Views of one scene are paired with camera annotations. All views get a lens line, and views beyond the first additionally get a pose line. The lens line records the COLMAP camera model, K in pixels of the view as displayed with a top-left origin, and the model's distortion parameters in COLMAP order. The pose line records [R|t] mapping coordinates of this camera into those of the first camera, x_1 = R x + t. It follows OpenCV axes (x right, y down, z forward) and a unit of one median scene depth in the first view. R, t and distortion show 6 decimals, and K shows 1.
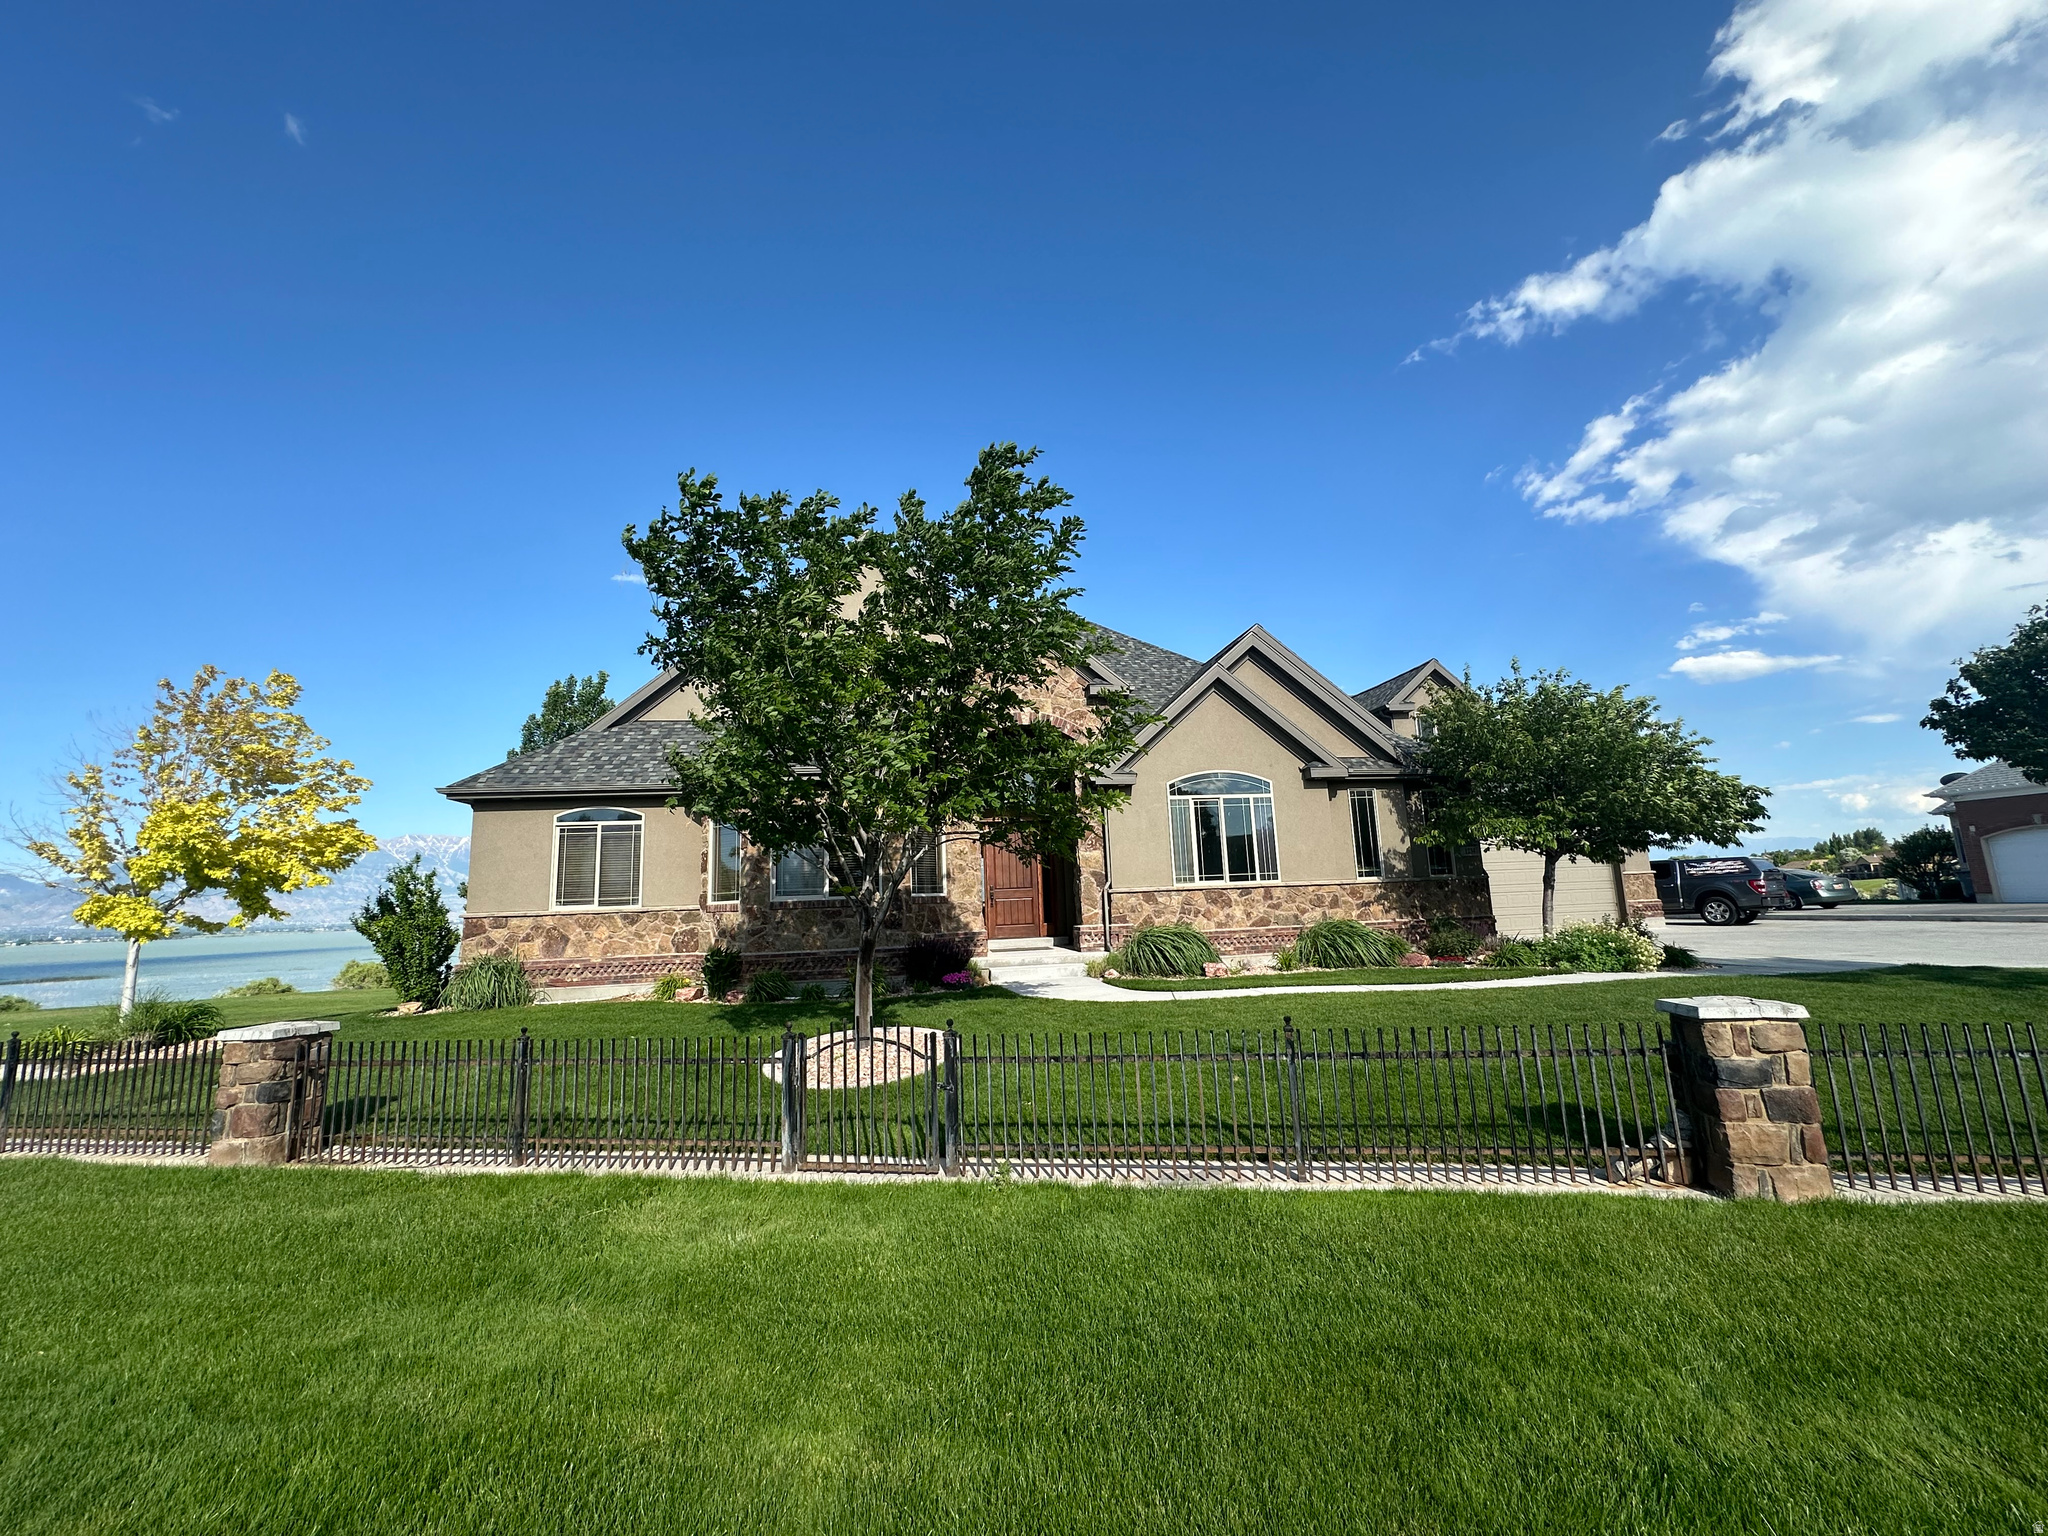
lens RADIAL K [[832.3, 0, 1020.9], [0, 832.3, 757.2], [0, 0, 1]] dist [-0.000060, 0.000192]
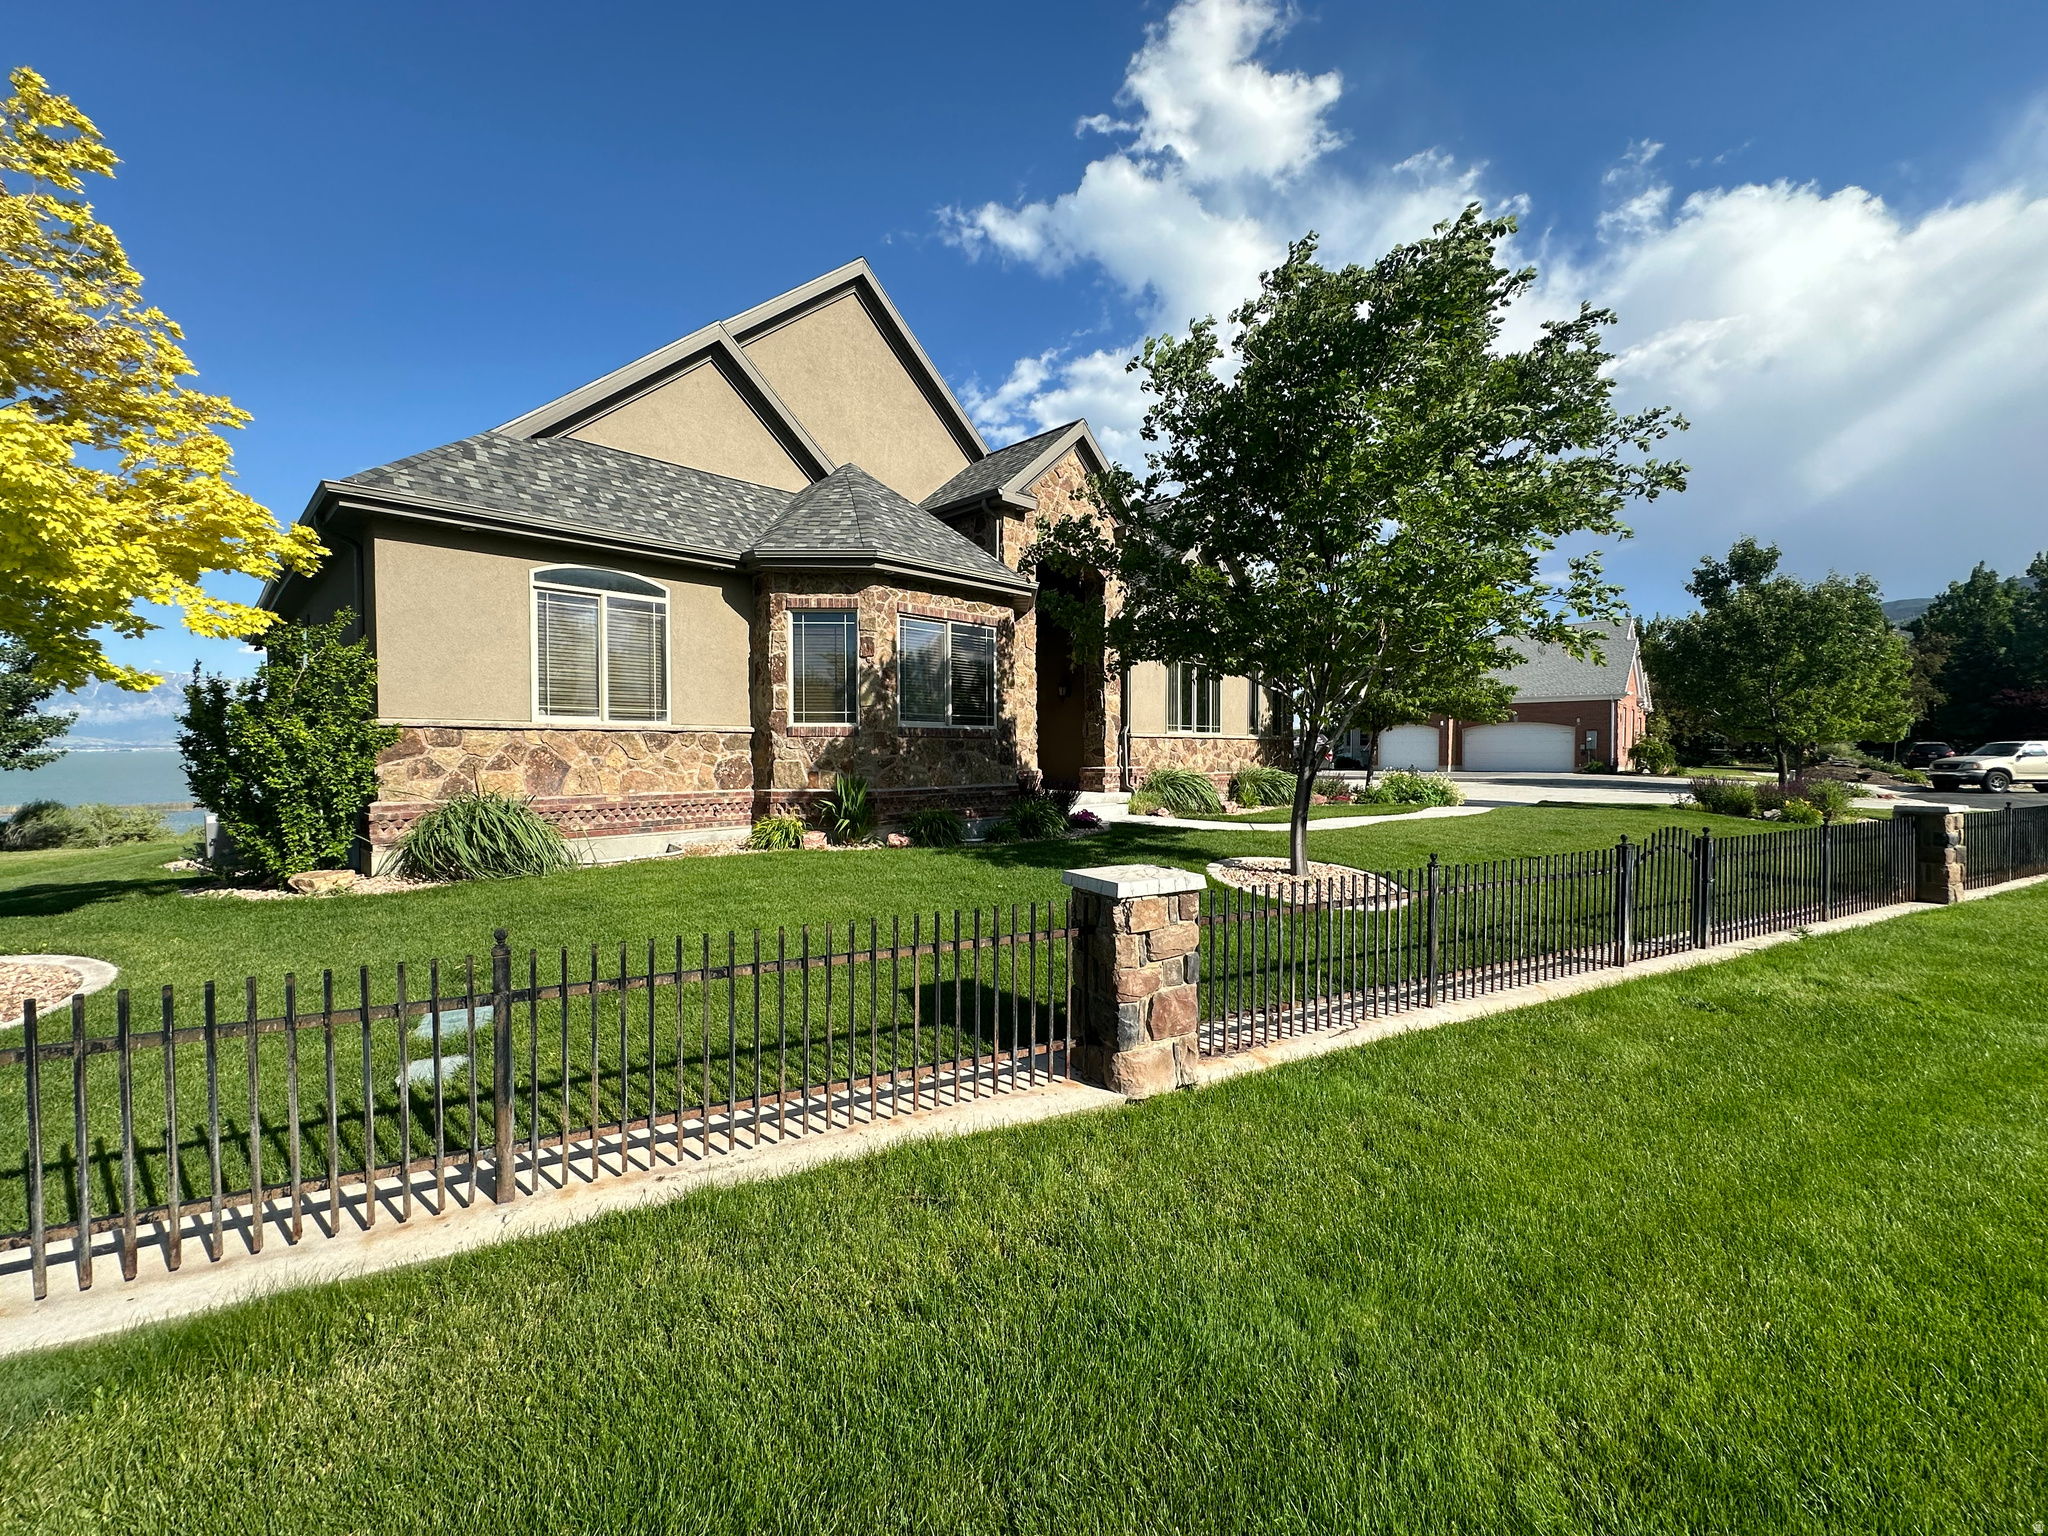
lens RADIAL K [[832.3, 0, 1020.9], [0, 832.3, 757.2], [0, 0, 1]] dist [-0.000060, 0.000192]
pose [[0.788629, 0.032137, 0.614029, -0.626554], [-0.133409, 0.983787, 0.119854, 0.081900], [-0.600222, -0.176437, 0.780130, 0.270348]]
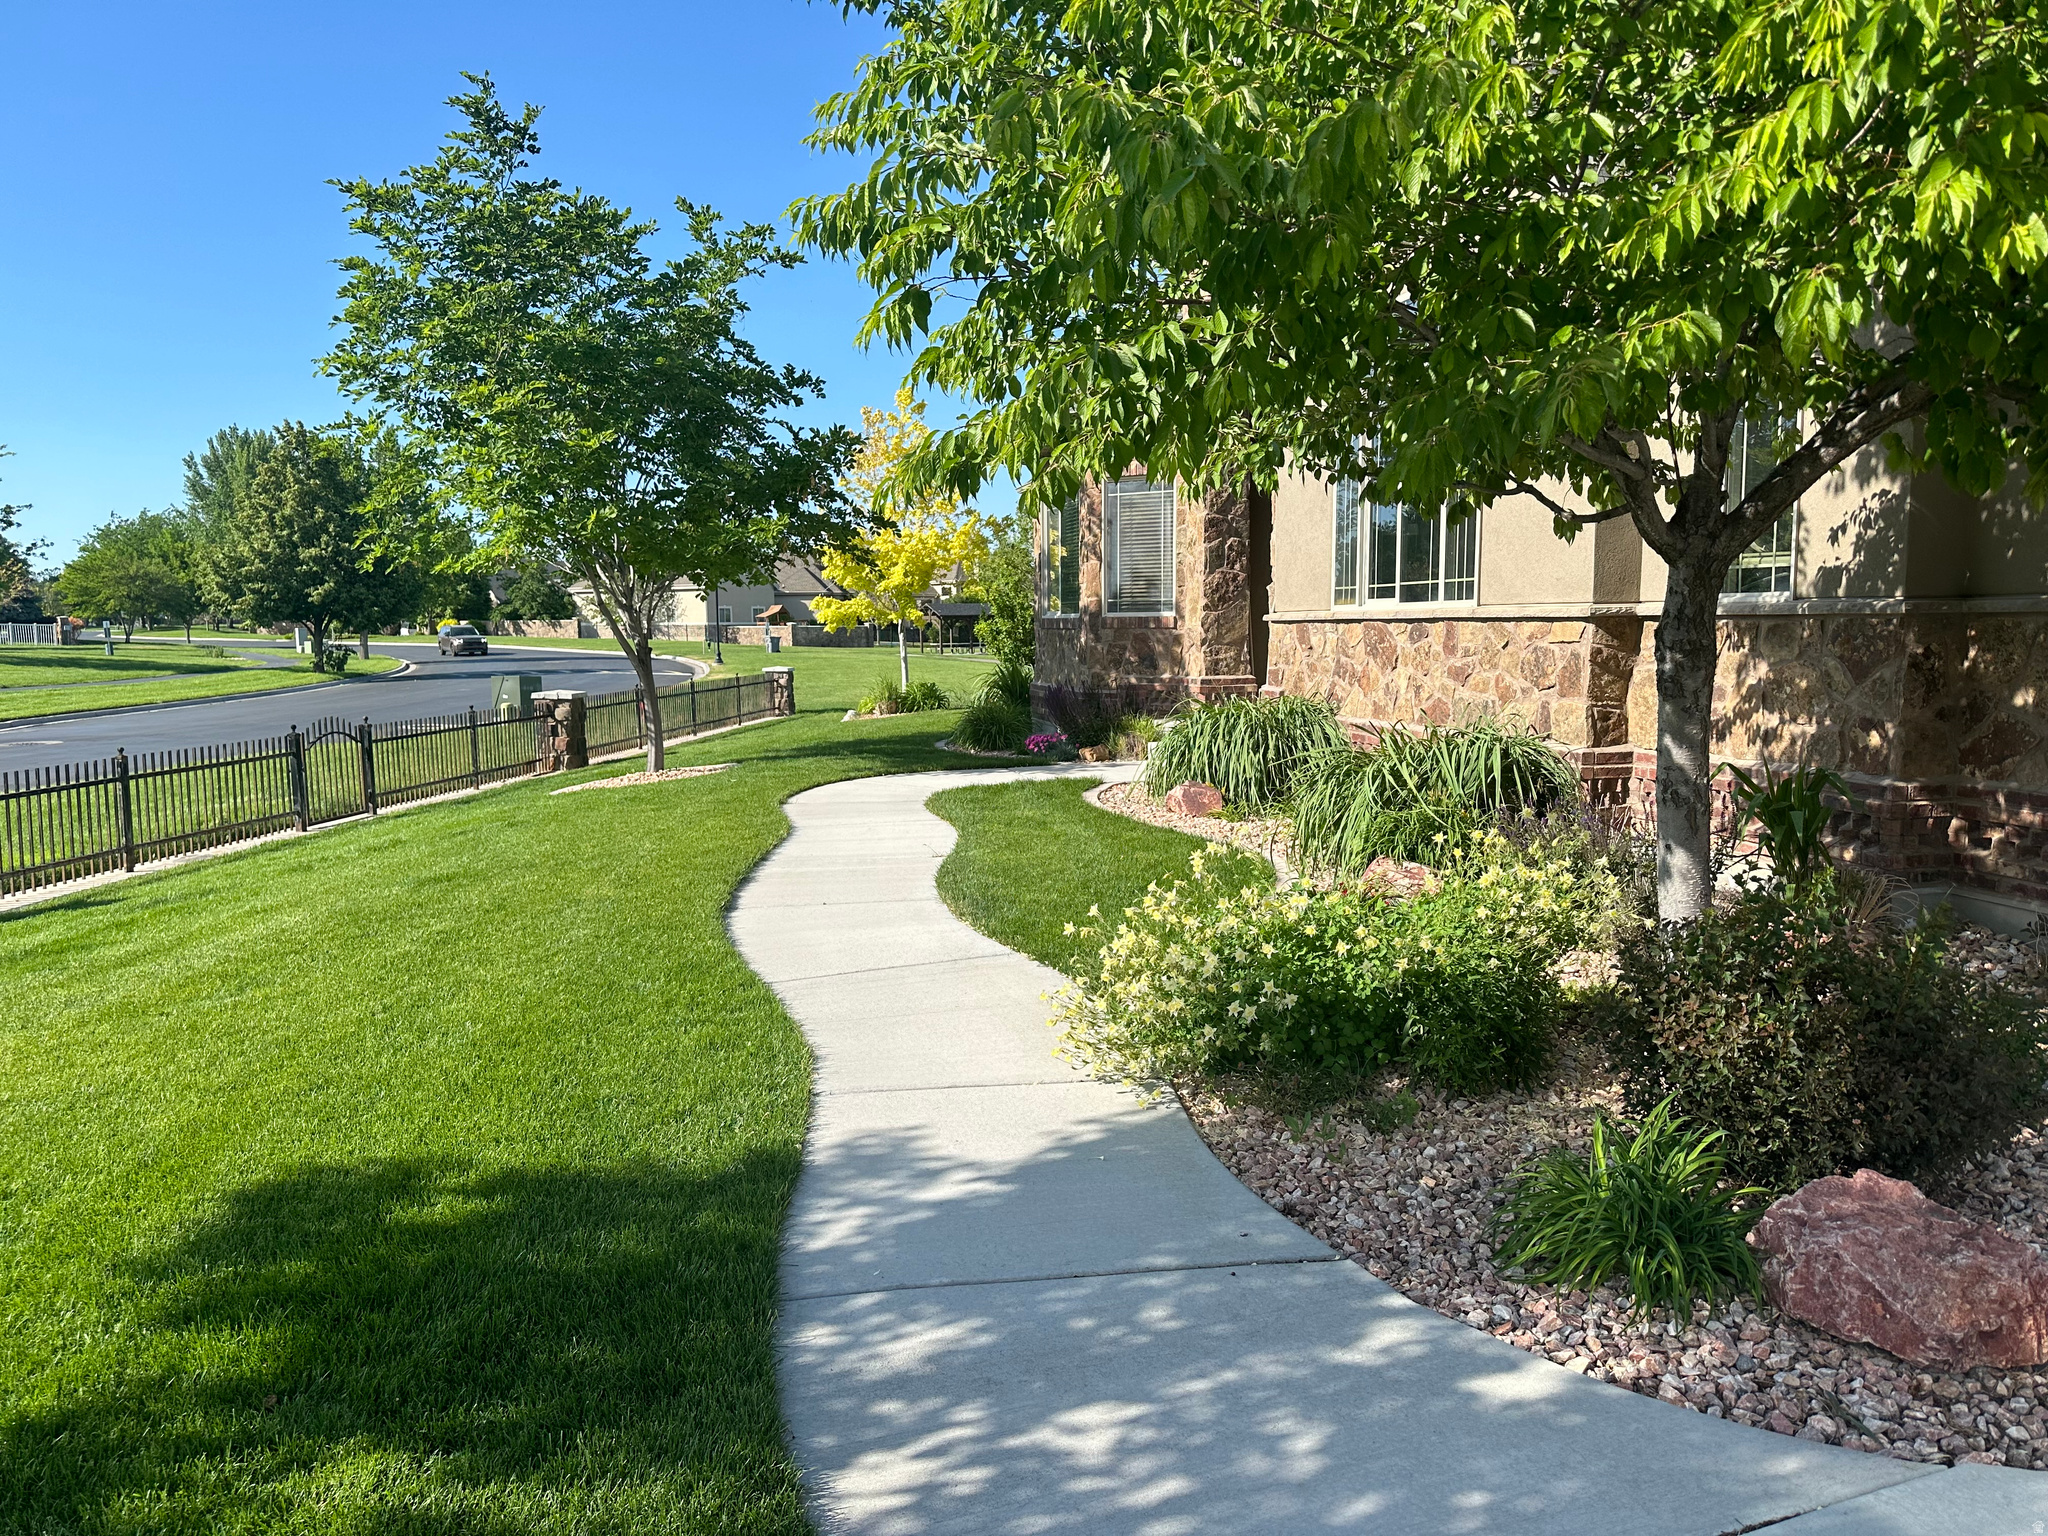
lens RADIAL K [[1434.7, 0, 1024.0], [0, 1434.7, 768.0], [0, 0, 1]] dist [0.002793, -0.001535]
pose [[0.082511, 0.138429, -0.986929, 0.906386], [0.178513, 0.972236, 0.151292, 0.095157], [0.980472, -0.188663, 0.055509, 0.794142]]
